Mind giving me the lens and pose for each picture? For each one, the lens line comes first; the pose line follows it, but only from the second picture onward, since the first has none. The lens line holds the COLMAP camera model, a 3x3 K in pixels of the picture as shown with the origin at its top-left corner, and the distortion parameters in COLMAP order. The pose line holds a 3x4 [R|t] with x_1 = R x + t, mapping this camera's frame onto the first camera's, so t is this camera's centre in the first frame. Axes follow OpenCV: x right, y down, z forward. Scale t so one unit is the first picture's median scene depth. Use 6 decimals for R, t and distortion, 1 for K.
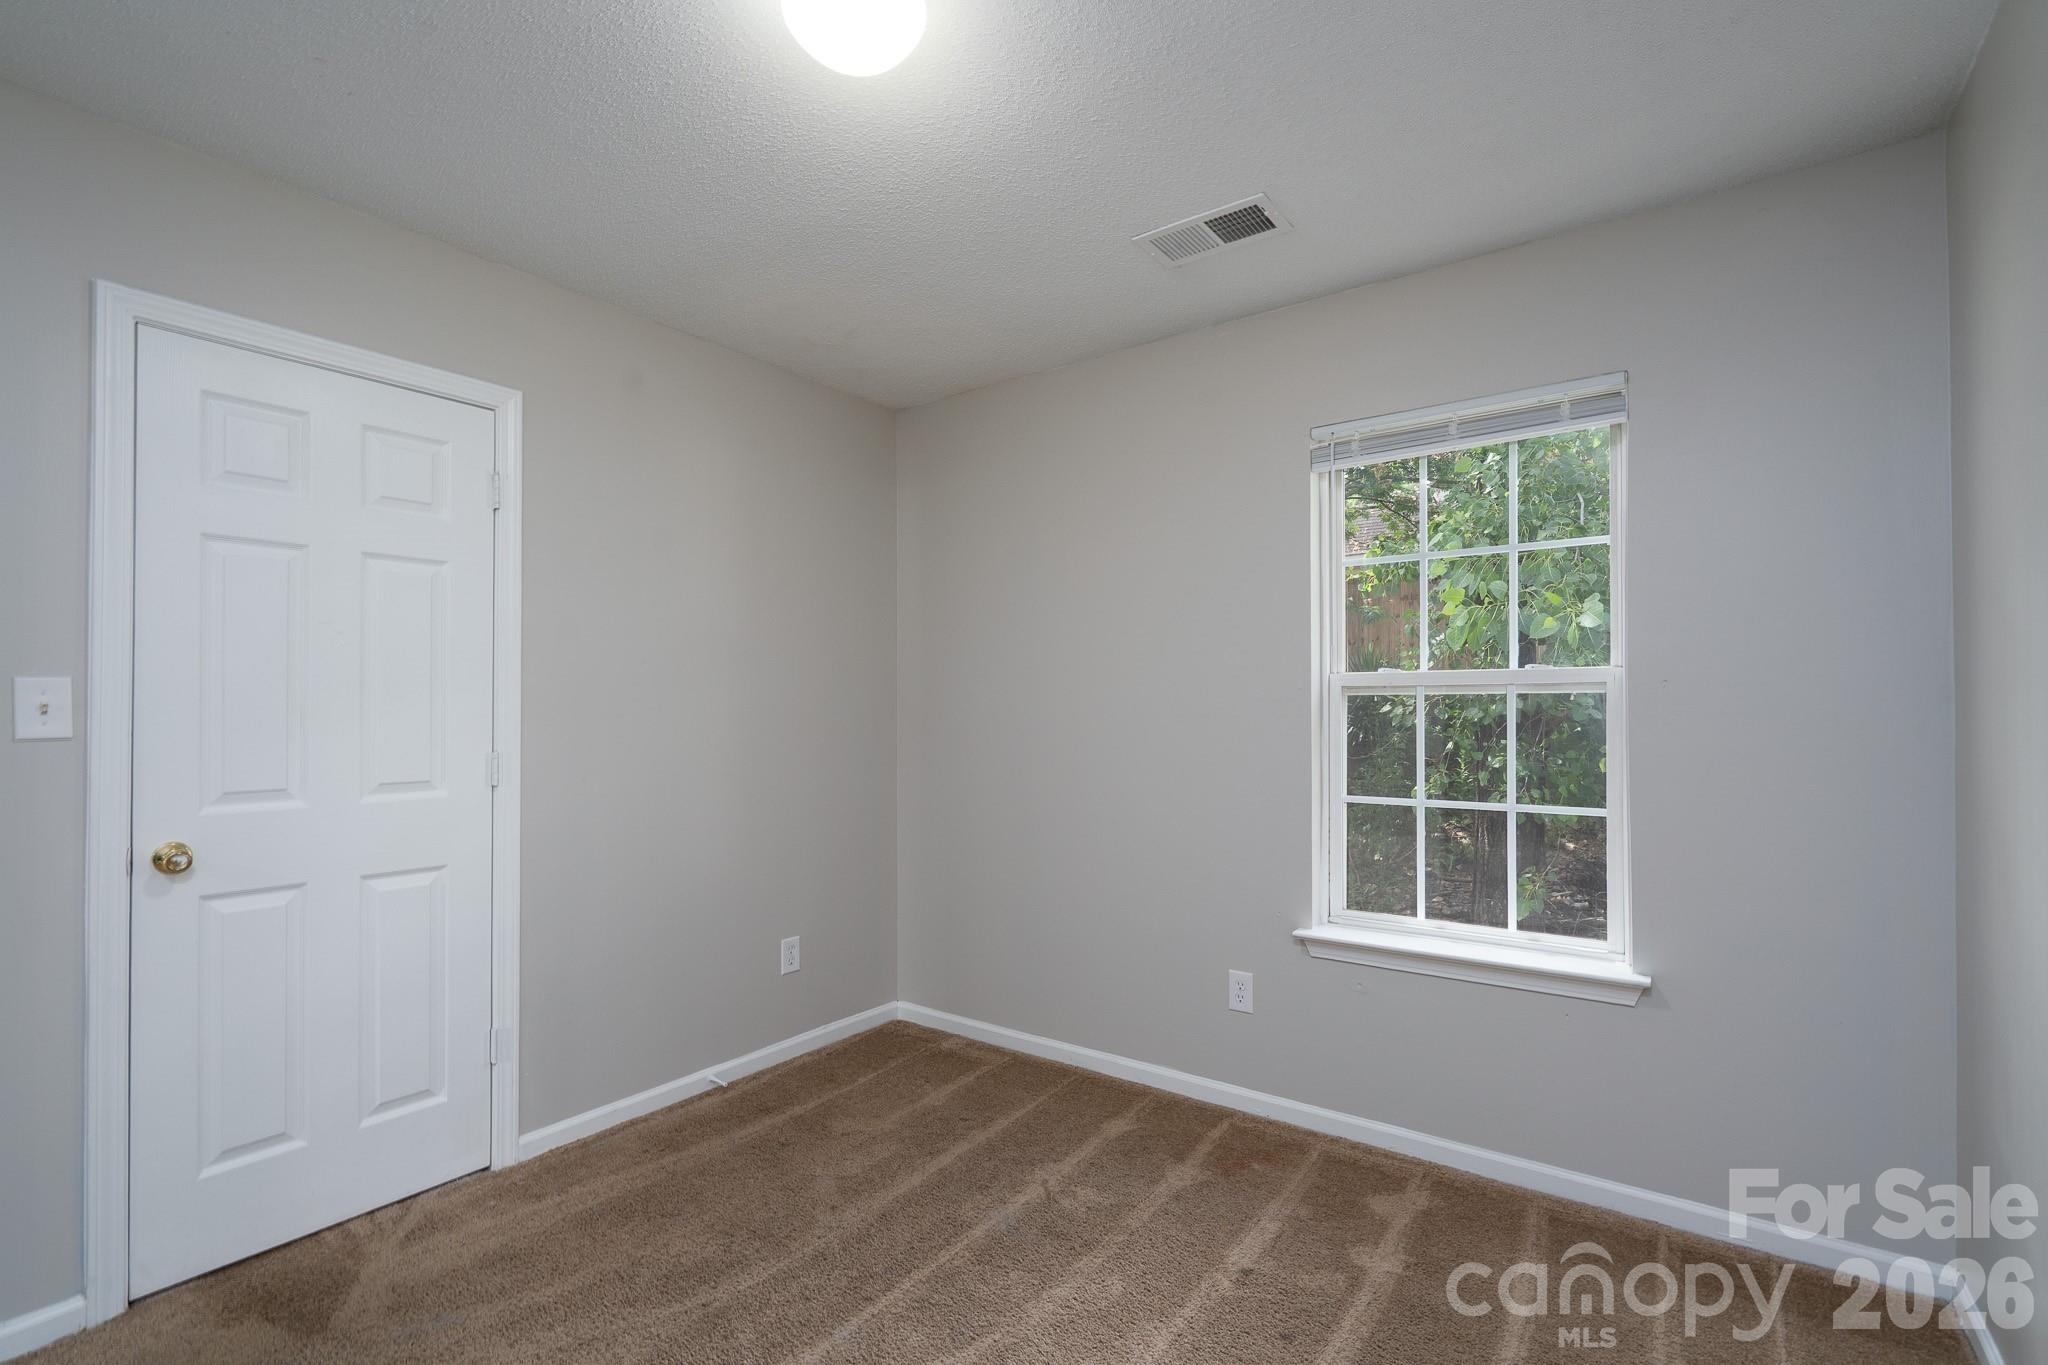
lens RADIAL K [[932.4, 0, 1025.3], [0, 932.4, 706.1], [0, 0, 1]] dist [-0.001099, -0.000006]
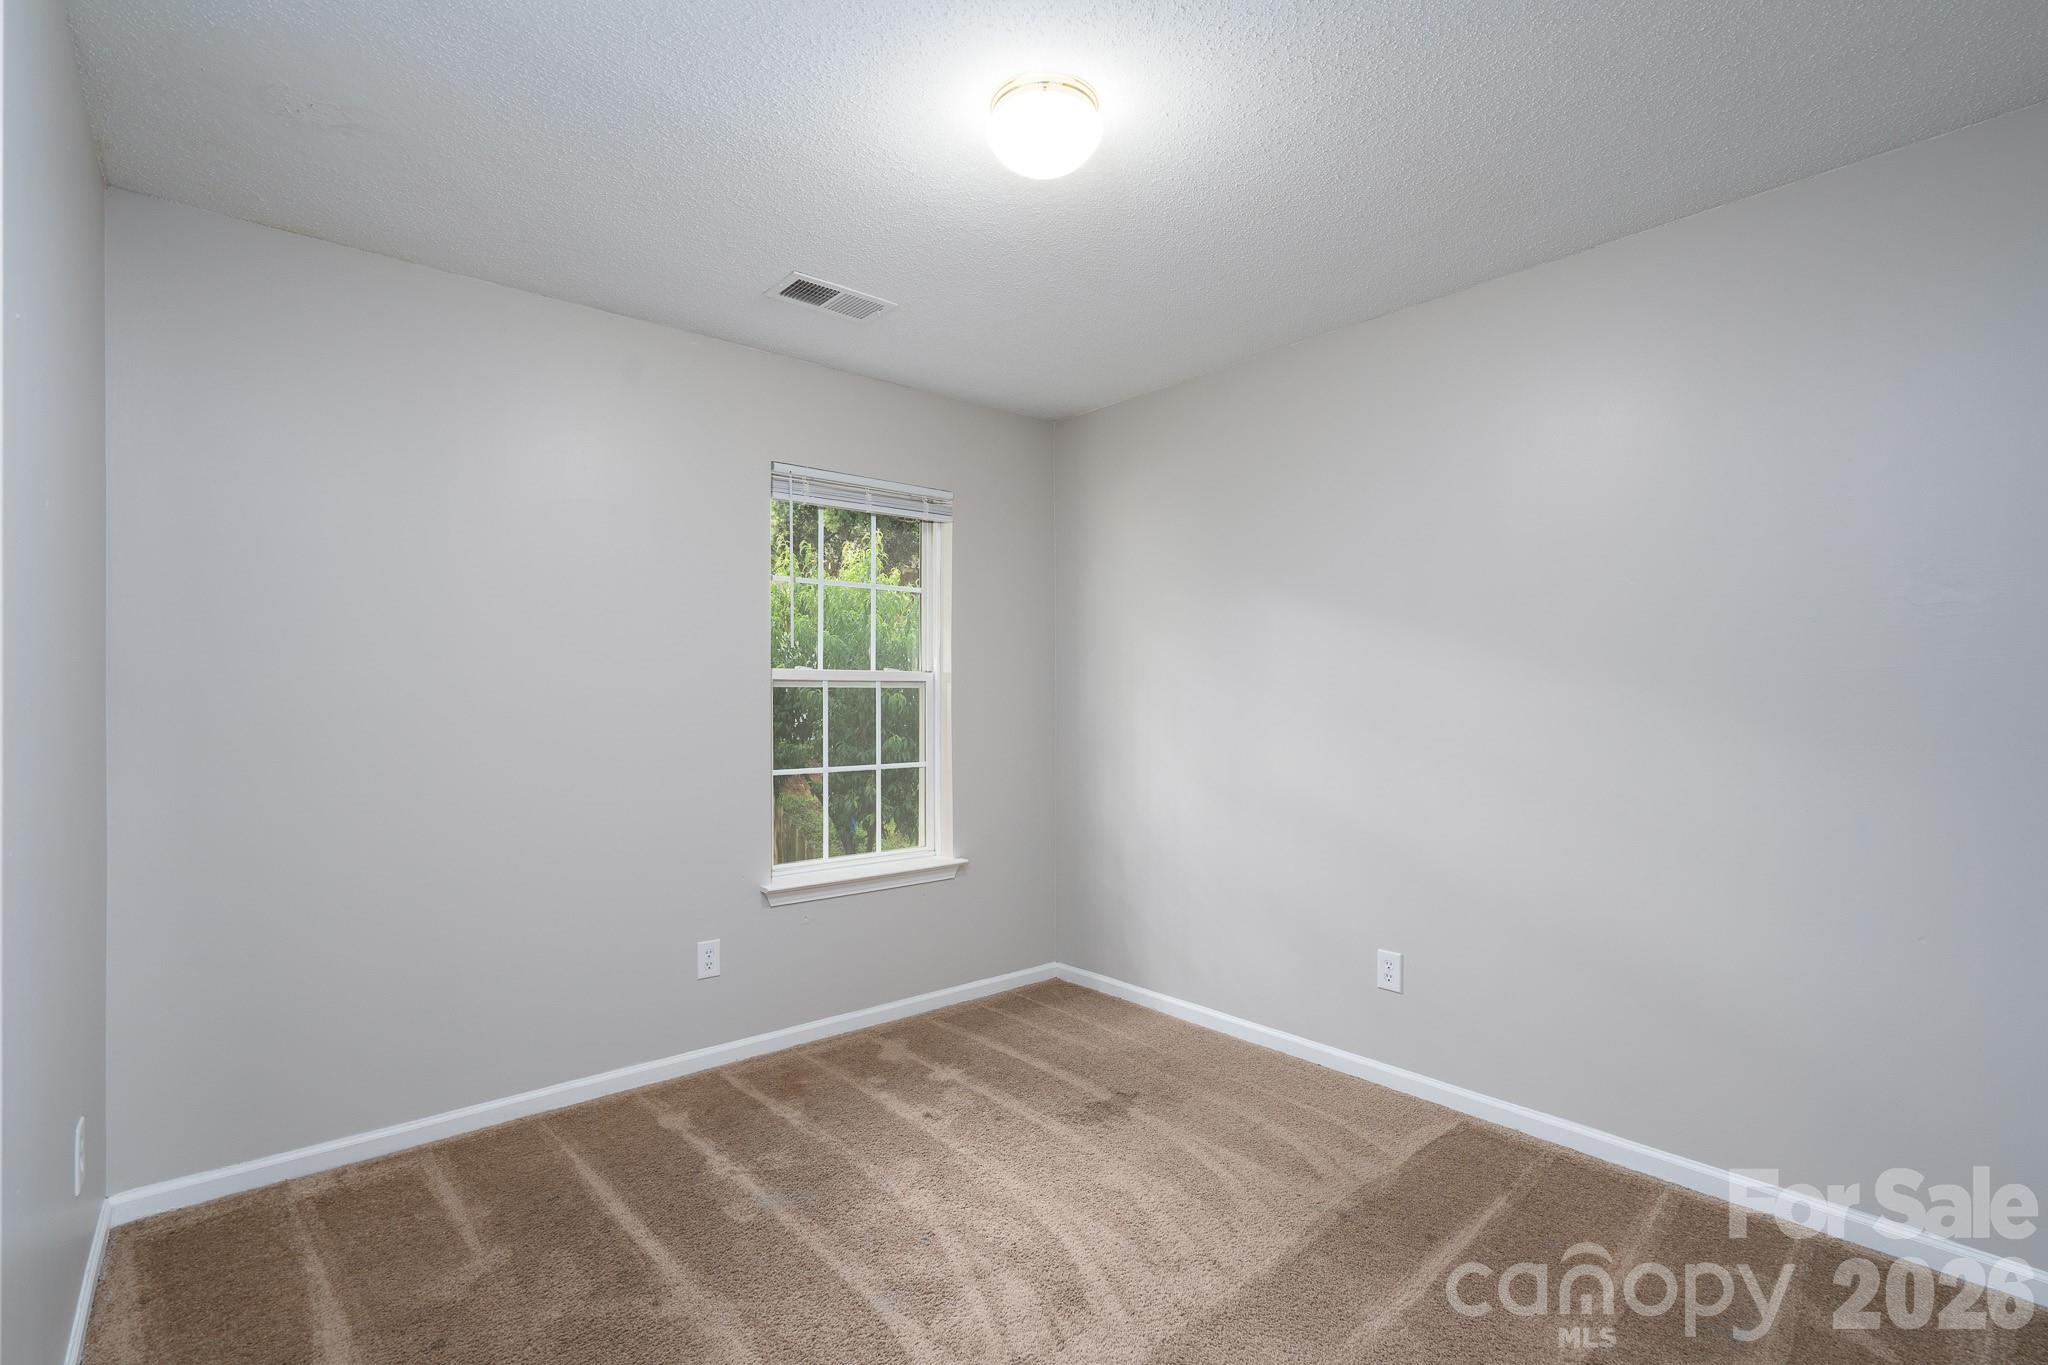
lens RADIAL K [[952.2, 0, 1030.5], [0, 952.2, 692.5], [0, 0, 1]] dist [0.000173, 0.000964]
pose [[0.212305, 0.006230, 0.977184, -0.867251], [-0.006927, 0.999964, -0.004871, -0.001231], [-0.977179, -0.005735, 0.212340, 0.449977]]
